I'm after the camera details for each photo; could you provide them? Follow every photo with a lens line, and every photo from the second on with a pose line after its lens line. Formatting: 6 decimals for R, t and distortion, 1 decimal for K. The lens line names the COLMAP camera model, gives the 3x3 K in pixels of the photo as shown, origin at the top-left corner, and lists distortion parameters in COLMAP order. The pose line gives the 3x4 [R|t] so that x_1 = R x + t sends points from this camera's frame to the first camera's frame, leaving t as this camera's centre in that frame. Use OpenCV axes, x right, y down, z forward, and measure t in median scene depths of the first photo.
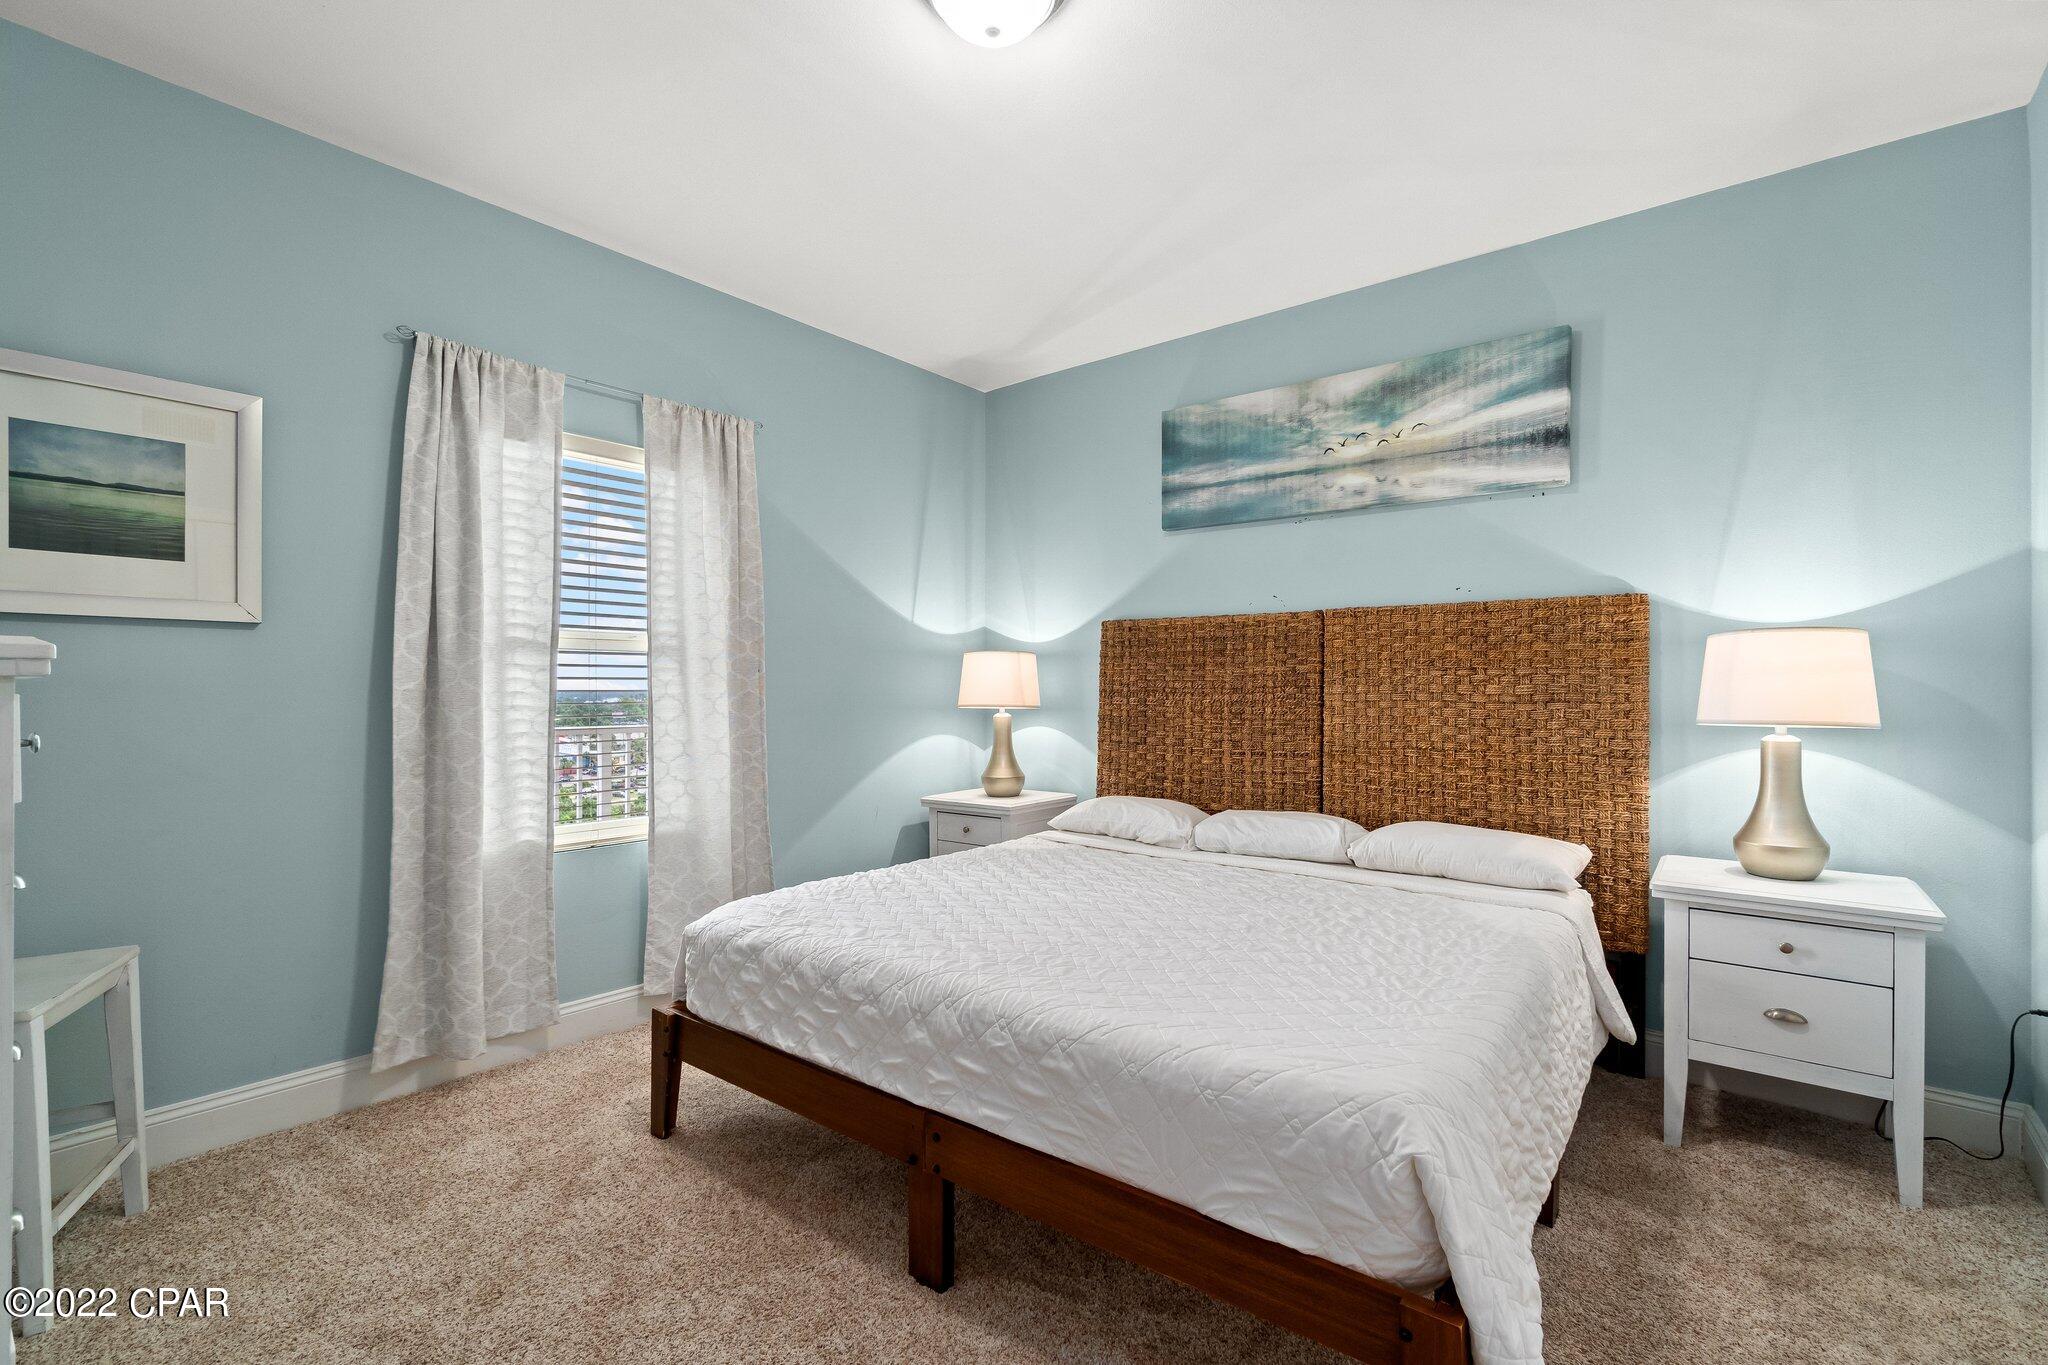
lens RADIAL K [[887.6, 0, 1028.3], [0, 887.6, 687.7], [0, 0, 1]] dist [-0.005479, 0.001812]
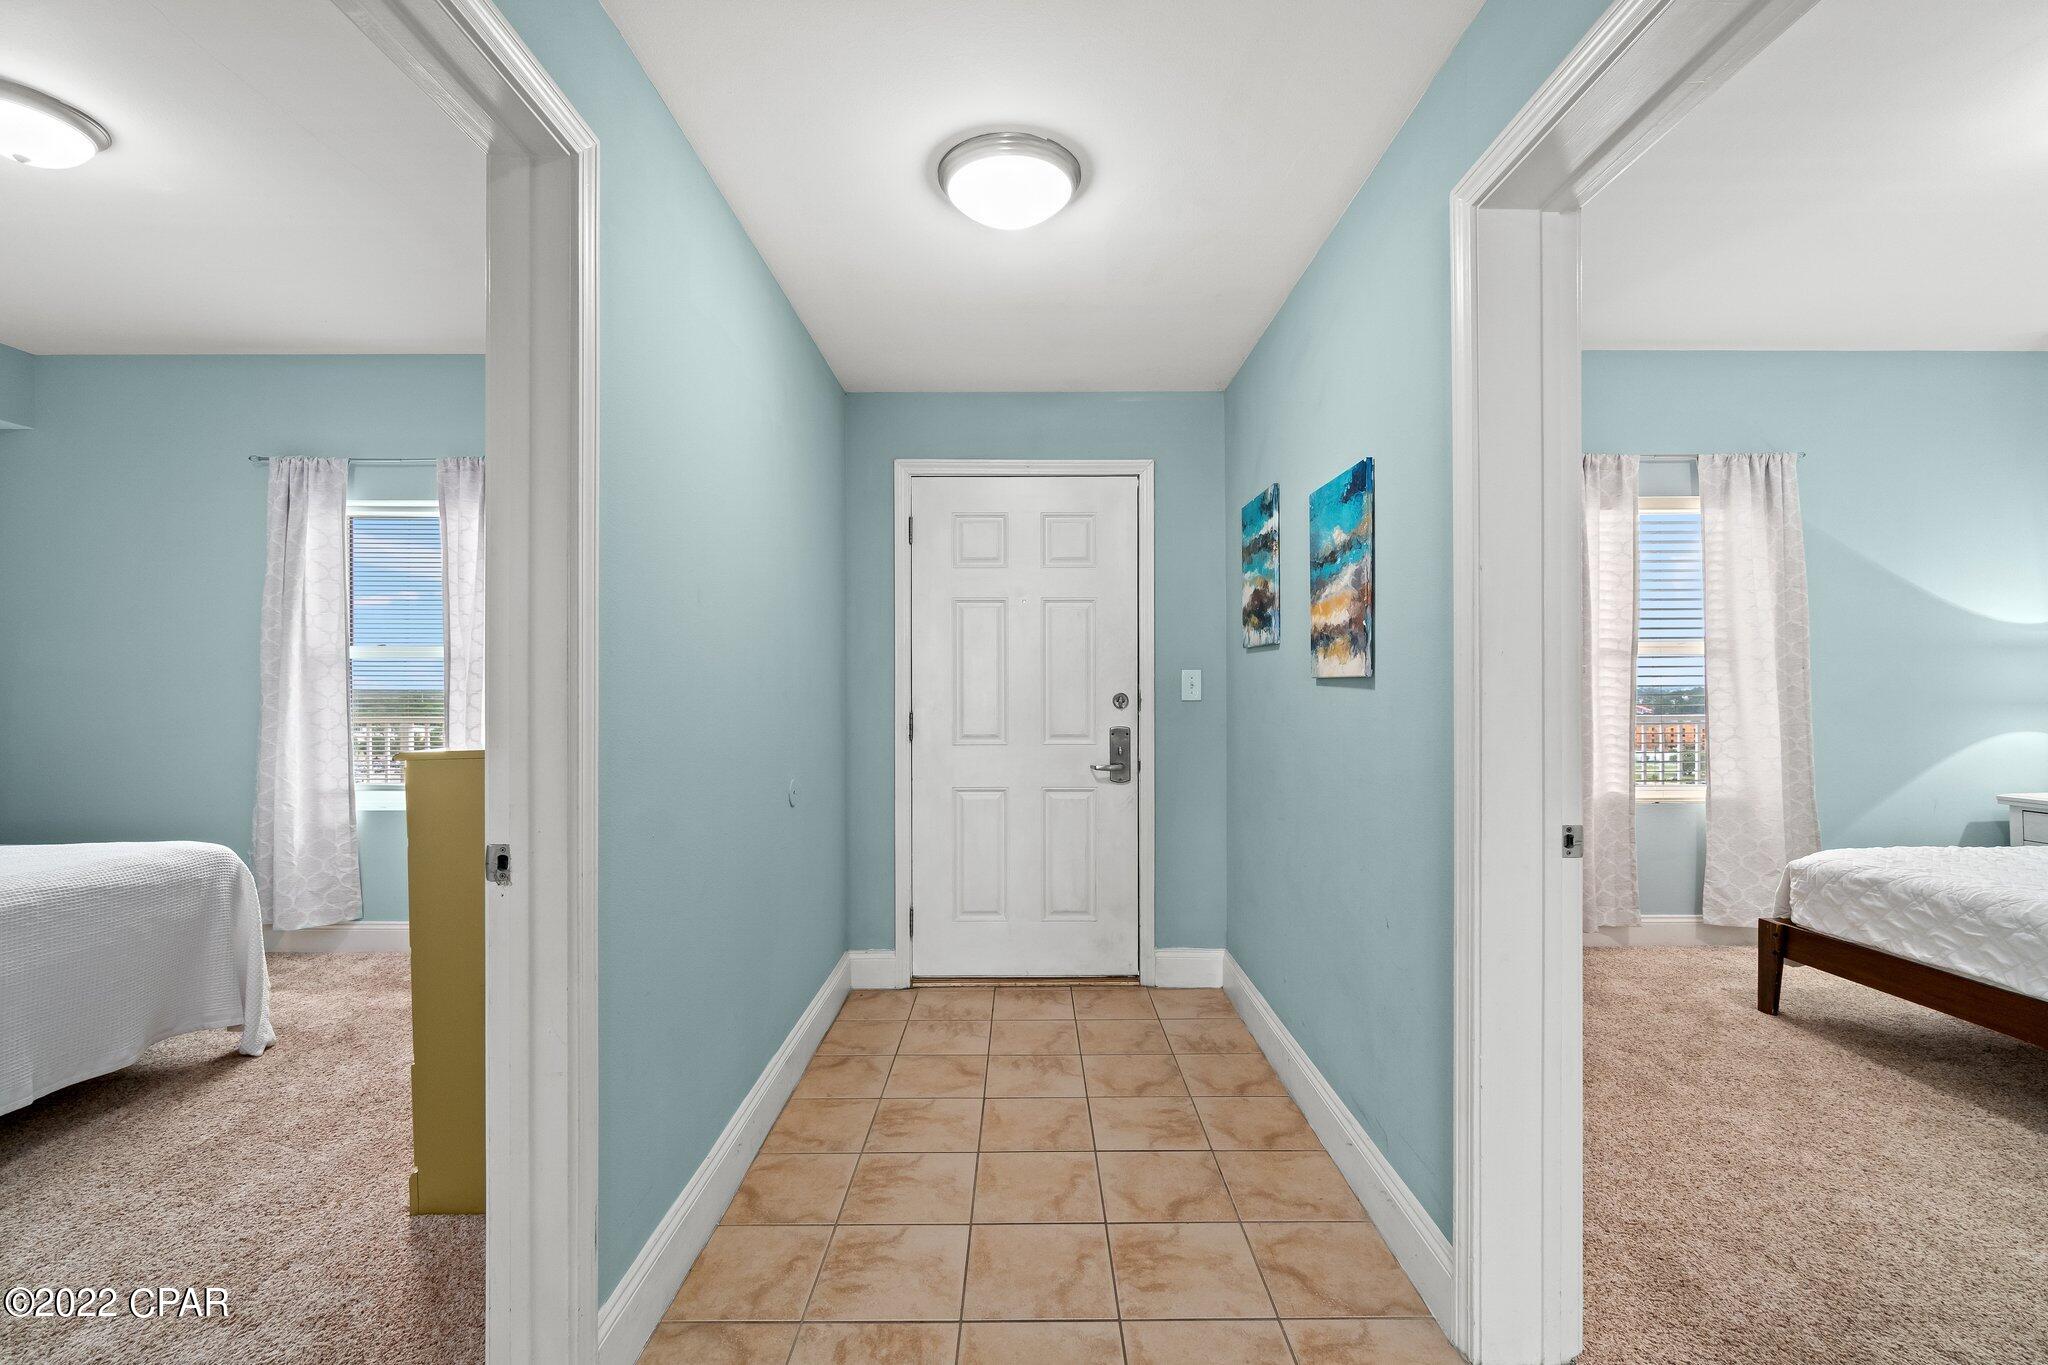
lens RADIAL K [[887.6, 0, 1022.5], [0, 887.6, 683.4], [0, 0, 1]] dist [-0.005479, 0.001812]
pose [[0.640725, -0.005858, -0.767748, -0.086006], [0.005335, 0.999981, -0.003178, -0.000604], [0.767752, -0.002060, 0.640743, -0.615205]]
